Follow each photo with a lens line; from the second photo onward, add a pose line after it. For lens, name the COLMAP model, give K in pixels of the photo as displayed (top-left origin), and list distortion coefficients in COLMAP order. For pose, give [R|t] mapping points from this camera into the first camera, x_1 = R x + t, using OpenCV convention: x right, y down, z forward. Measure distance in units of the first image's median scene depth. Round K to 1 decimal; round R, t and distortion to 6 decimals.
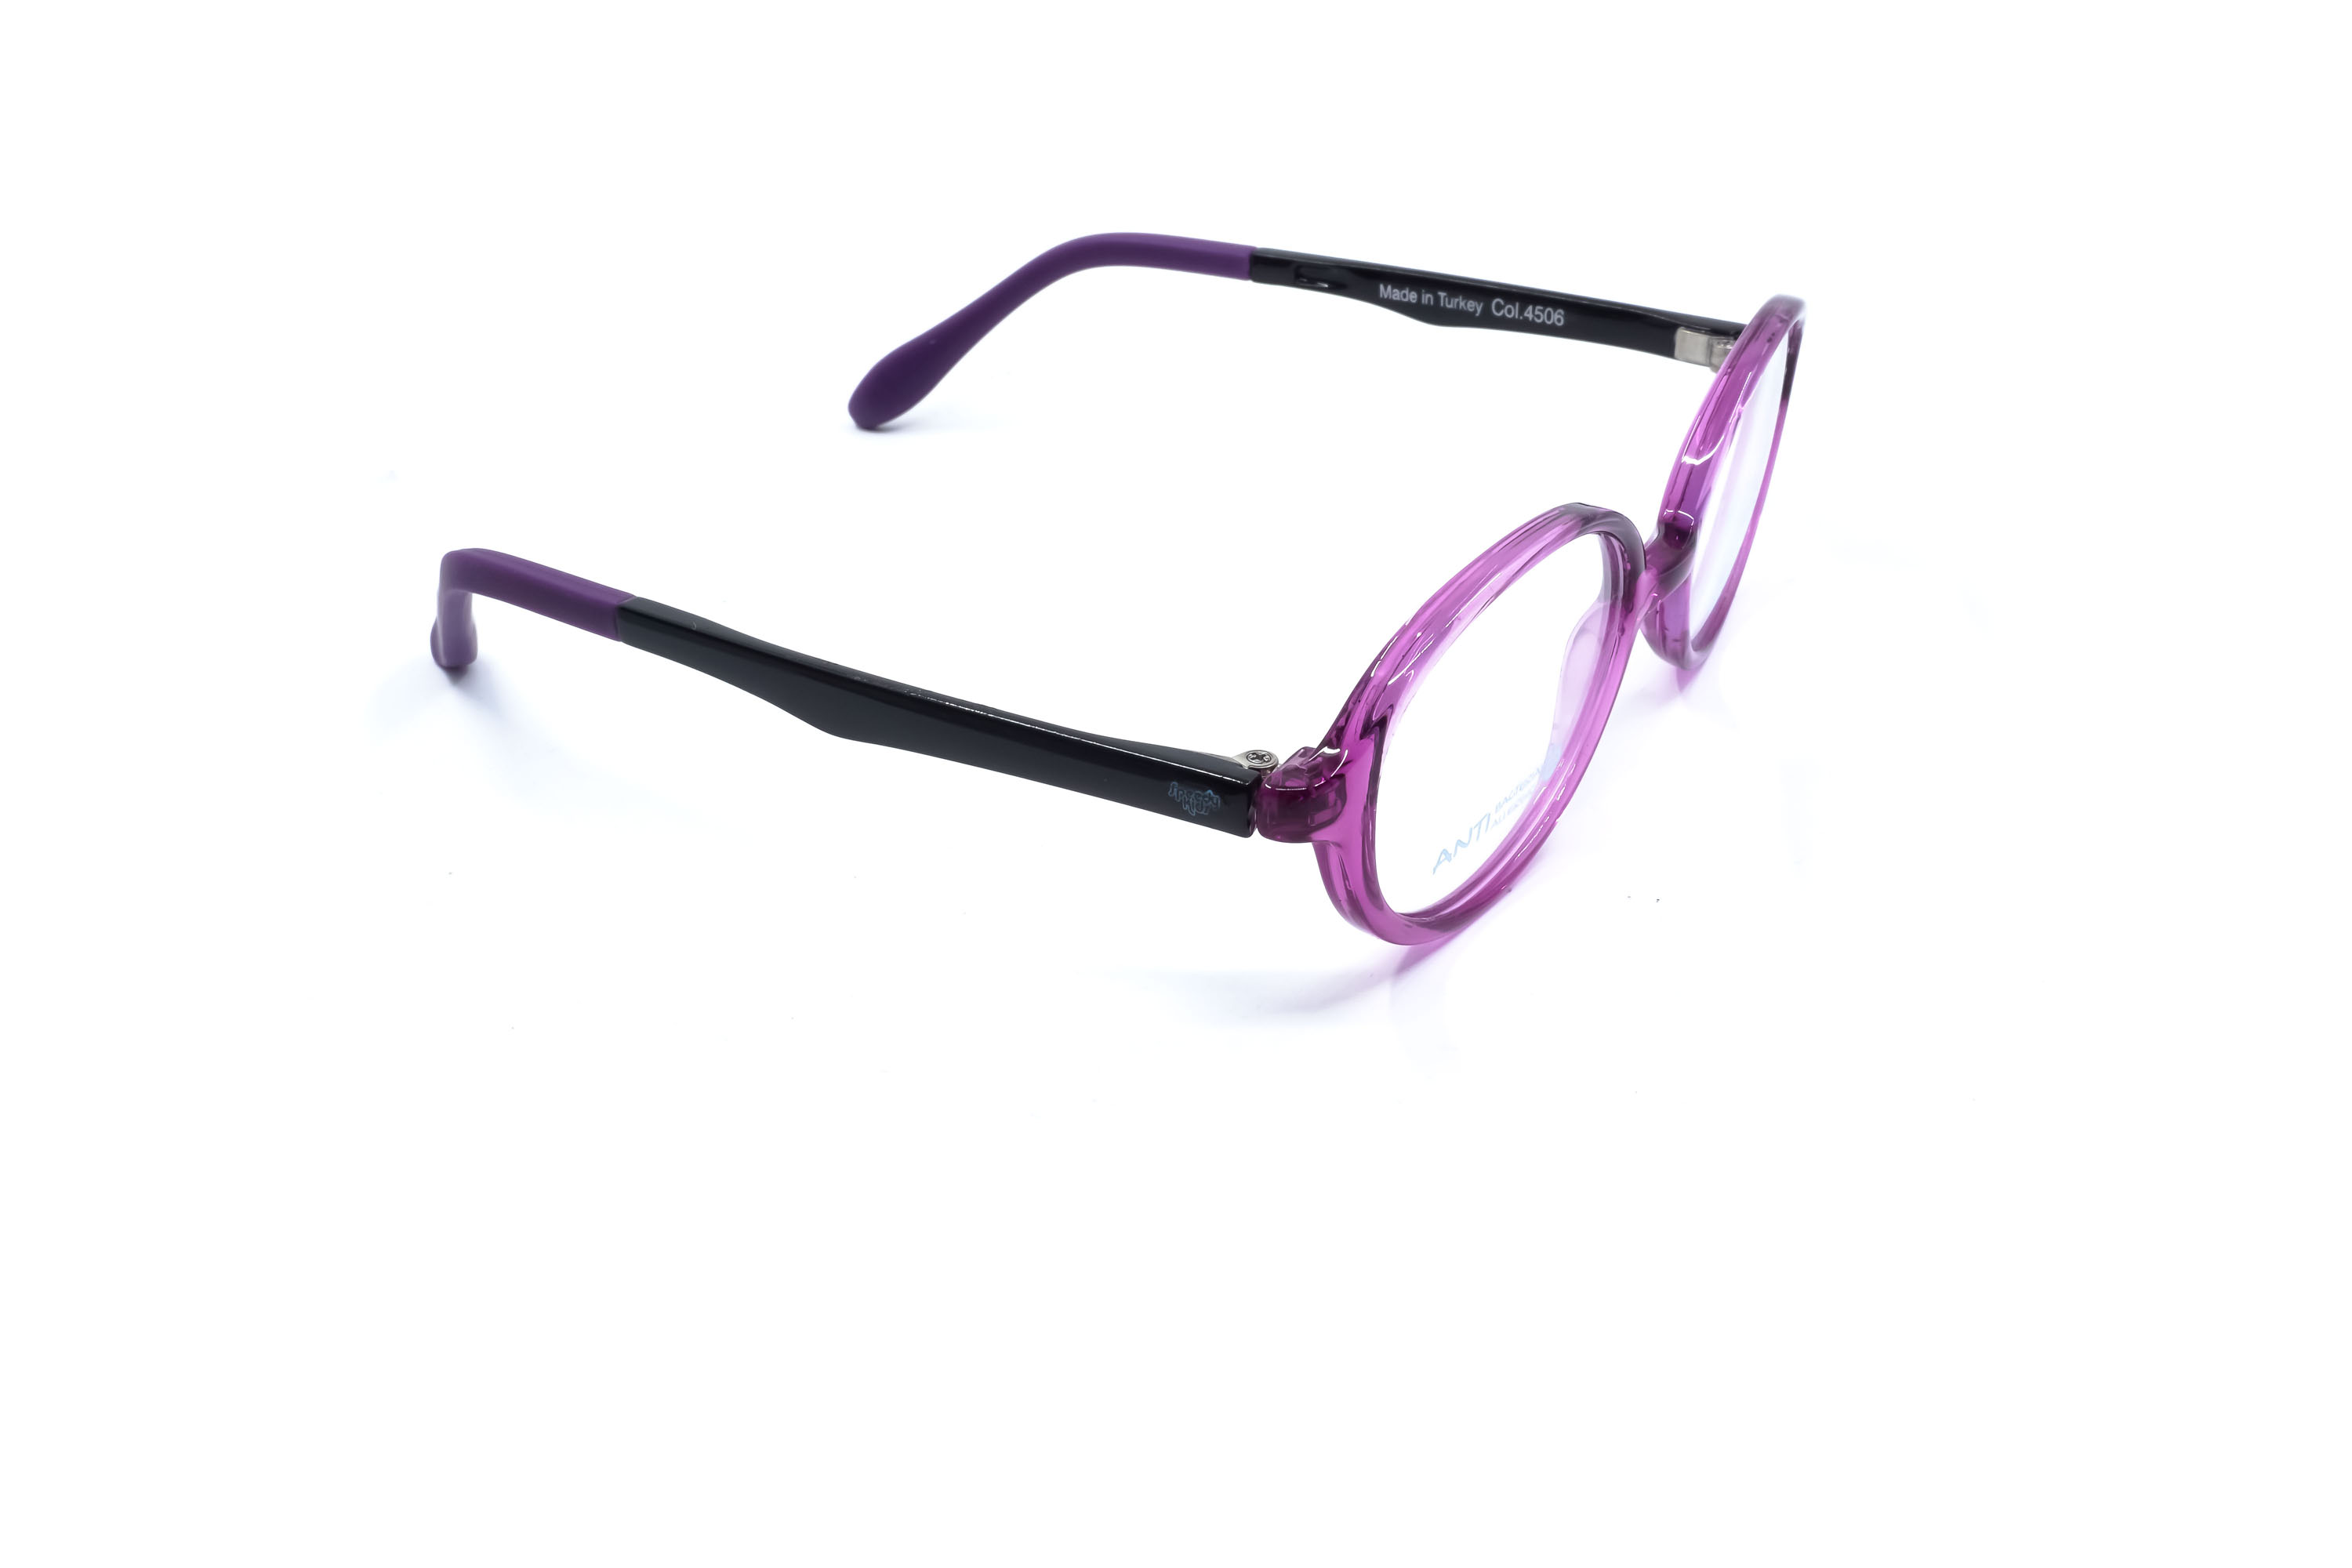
lens RADIAL K [[2462.9, 0, 1176.0], [0, 2462.9, 784.0], [0, 0, 1]] dist [0.008077, -0.000464]
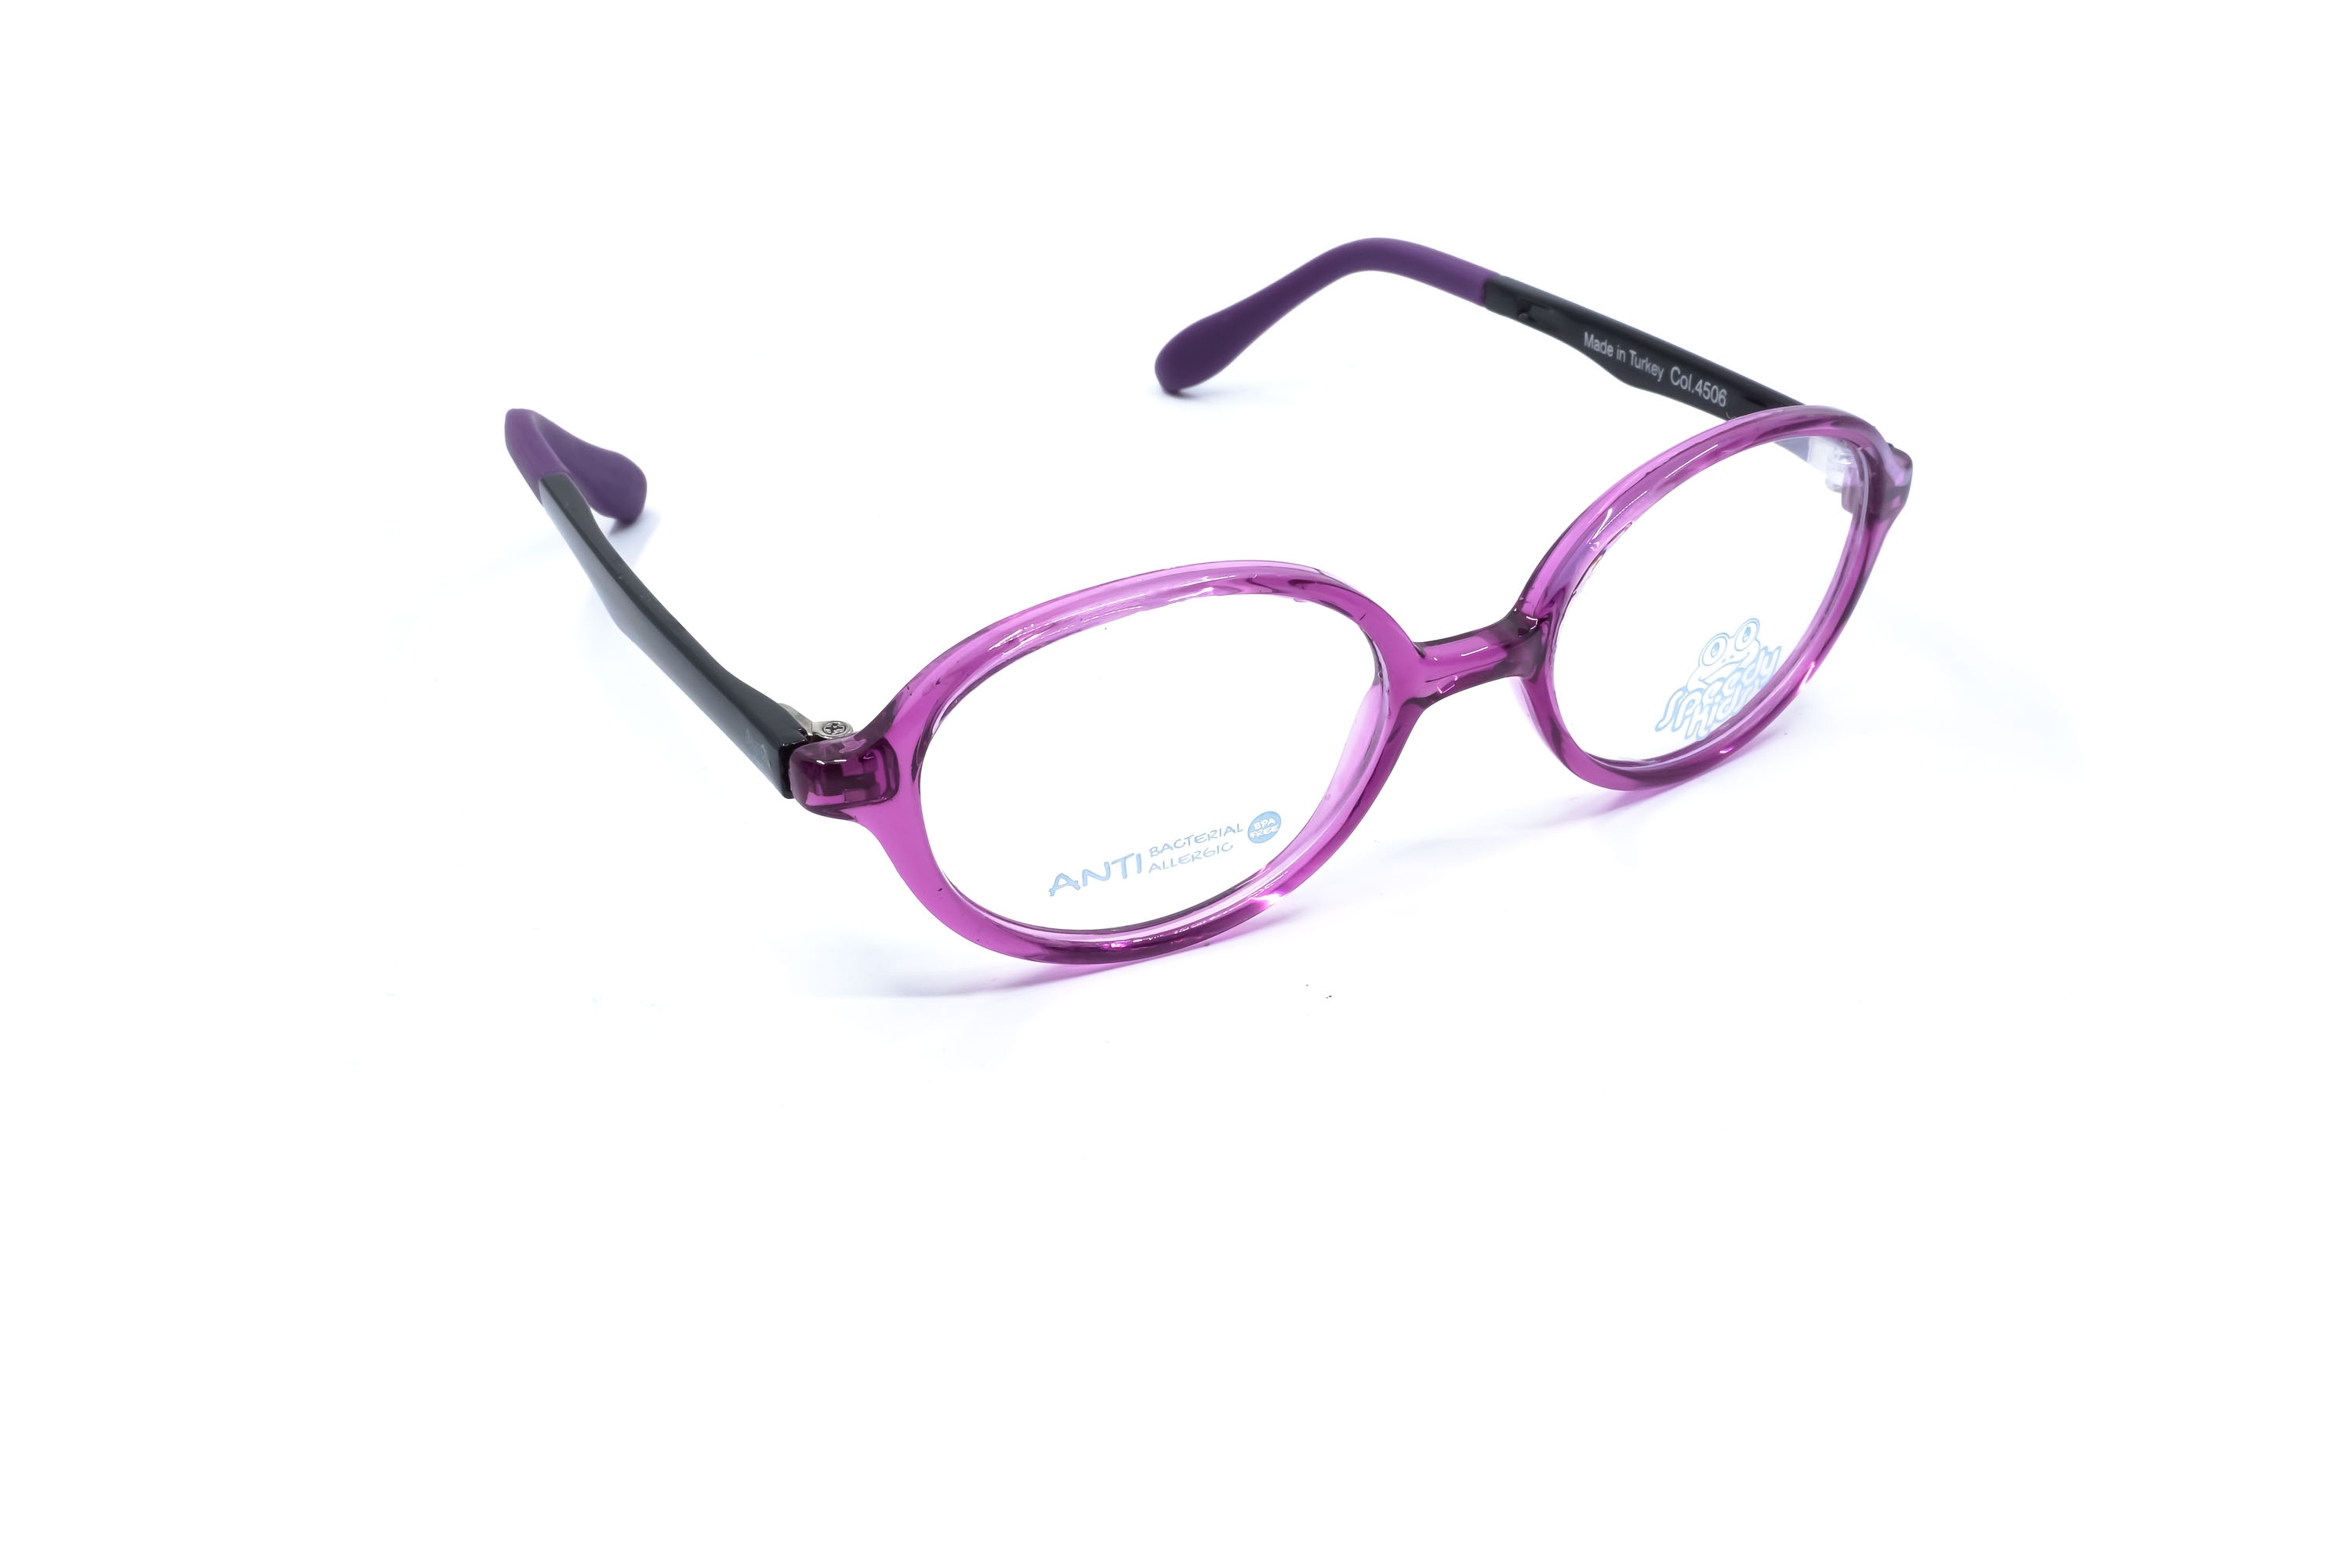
lens RADIAL K [[2462.9, 0, 1176.0], [0, 2462.9, 784.0], [0, 0, 1]] dist [0.008077, -0.000464]
pose [[0.867966, 0.247193, -0.430732, 0.405093], [-0.243678, 0.967720, 0.064331, -0.059465], [0.432730, 0.049123, 0.900184, 0.095696]]
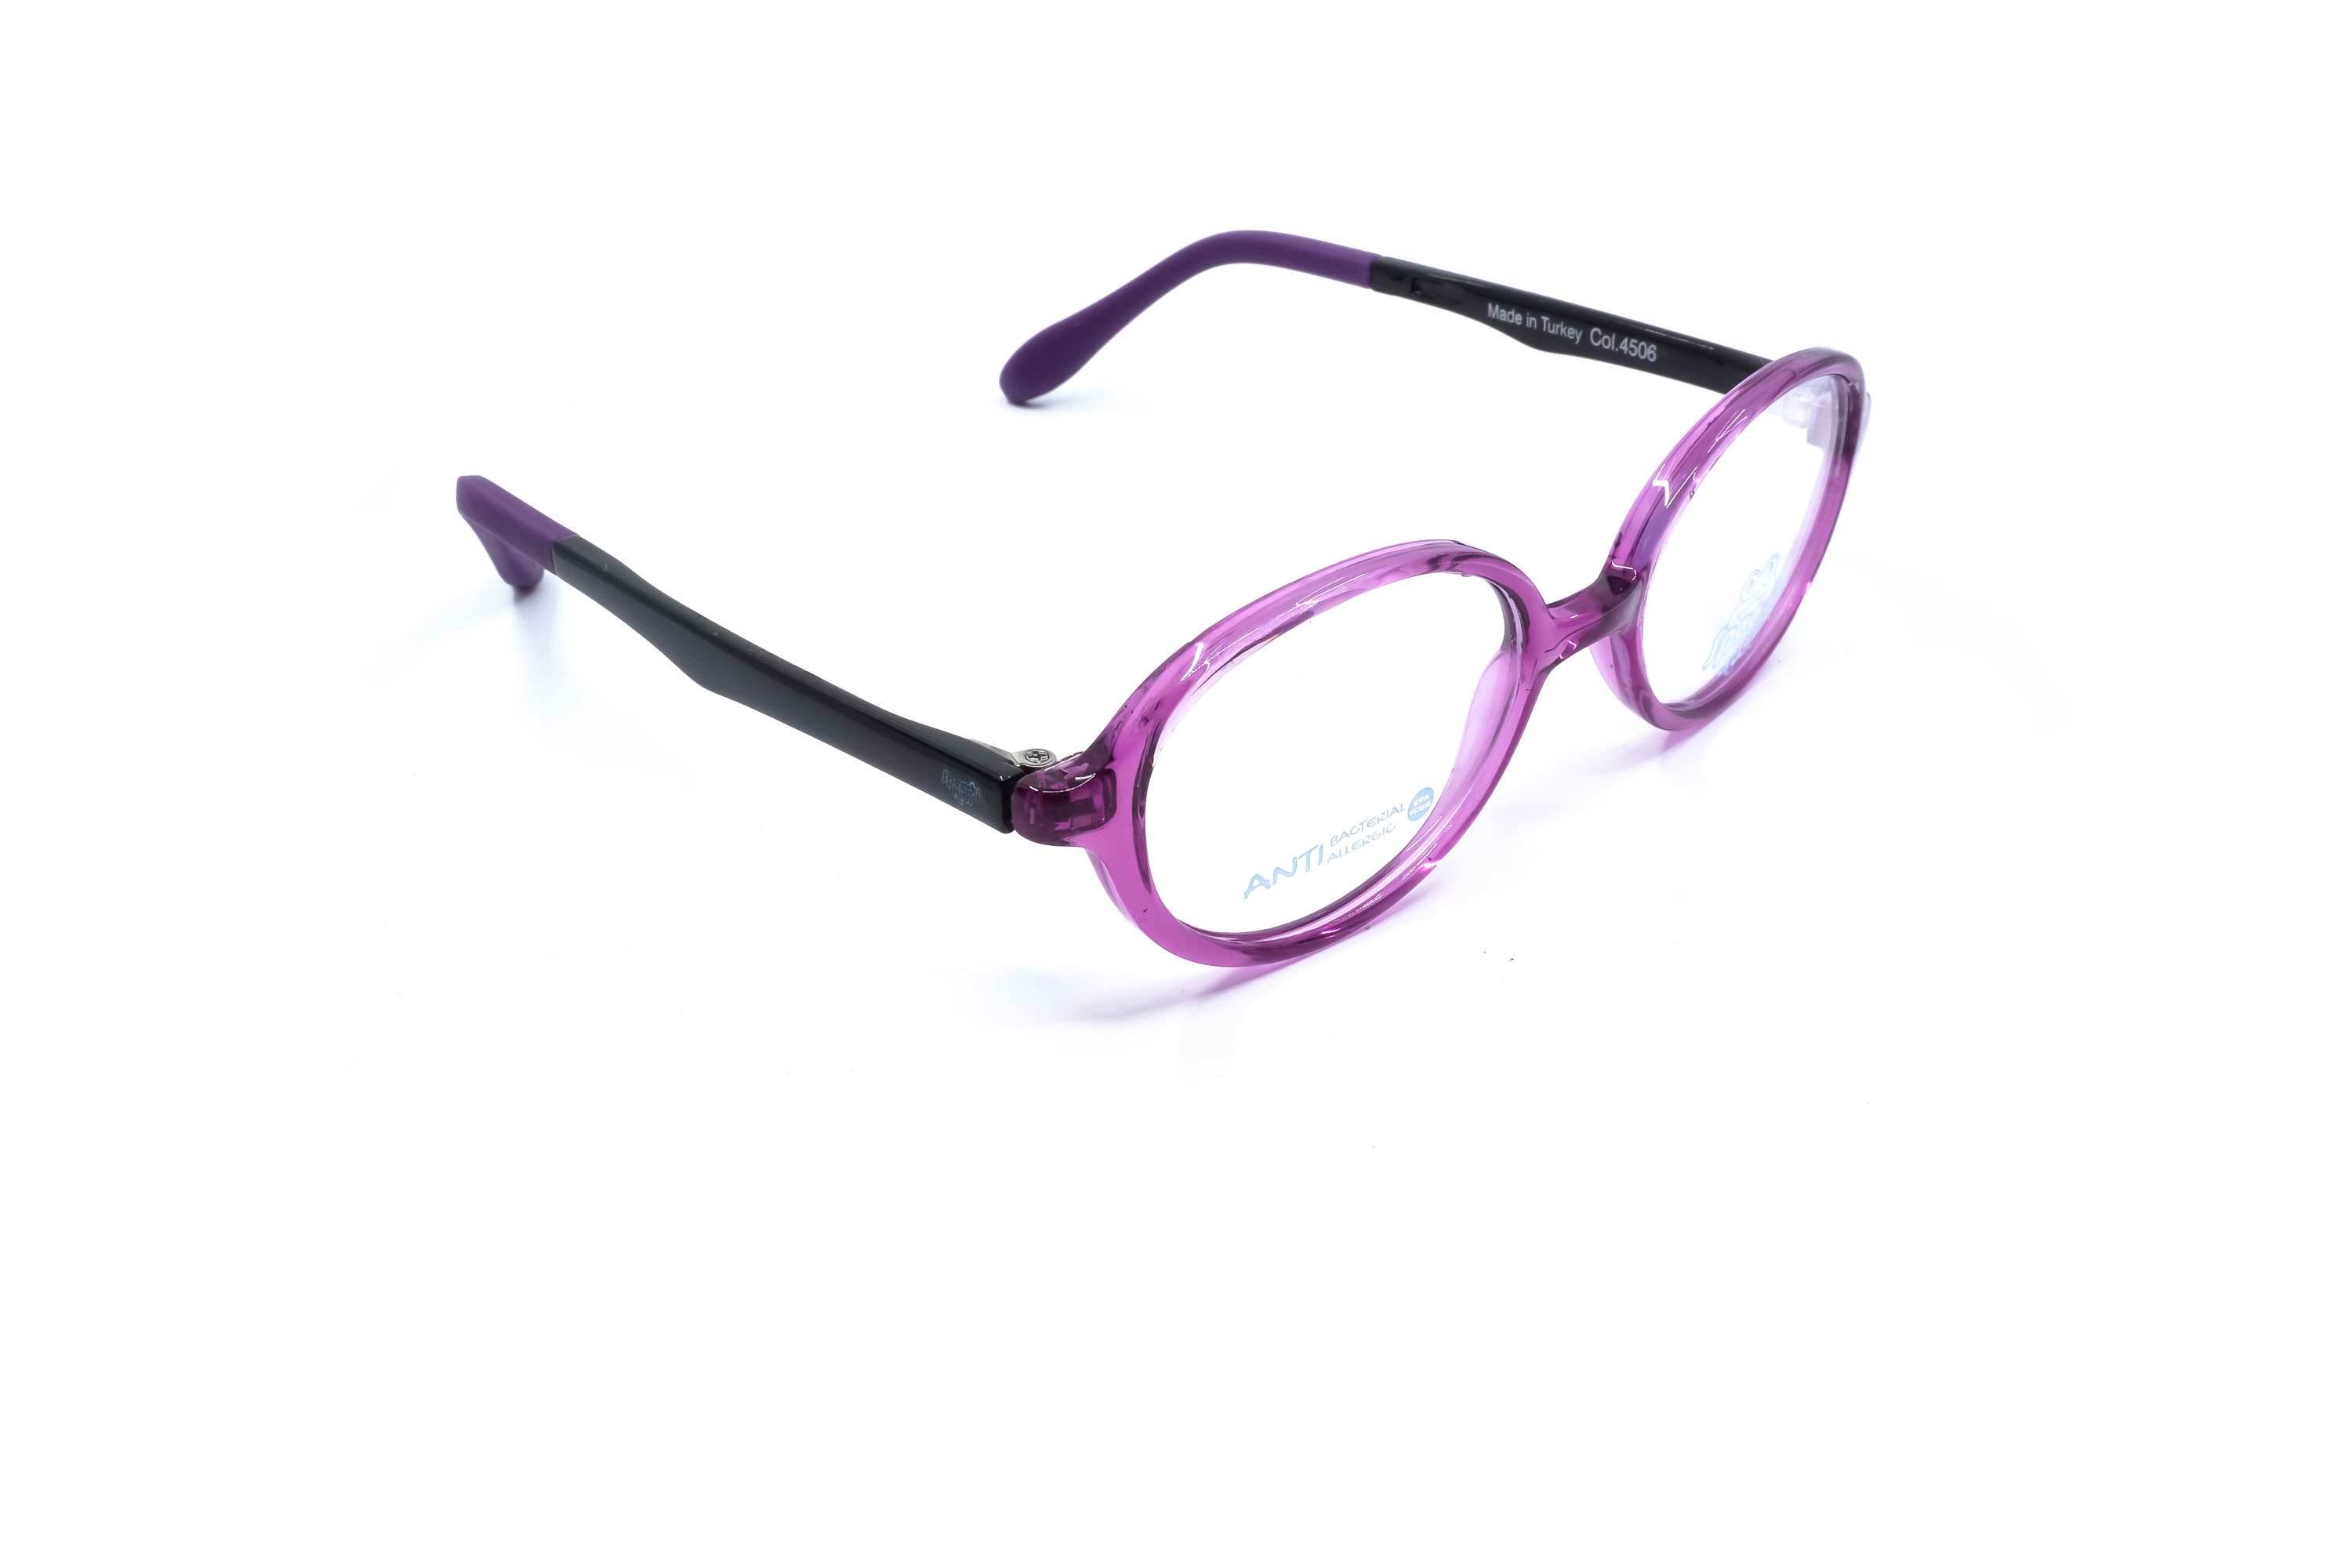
lens RADIAL K [[2462.9, 0, 1176.0], [0, 2462.9, 784.0], [0, 0, 1]] dist [0.008077, -0.000464]
pose [[0.966115, 0.126897, -0.224763, 0.211608], [-0.125971, 0.991861, 0.018513, -0.016999], [0.225283, 0.010428, 0.974238, 0.024967]]
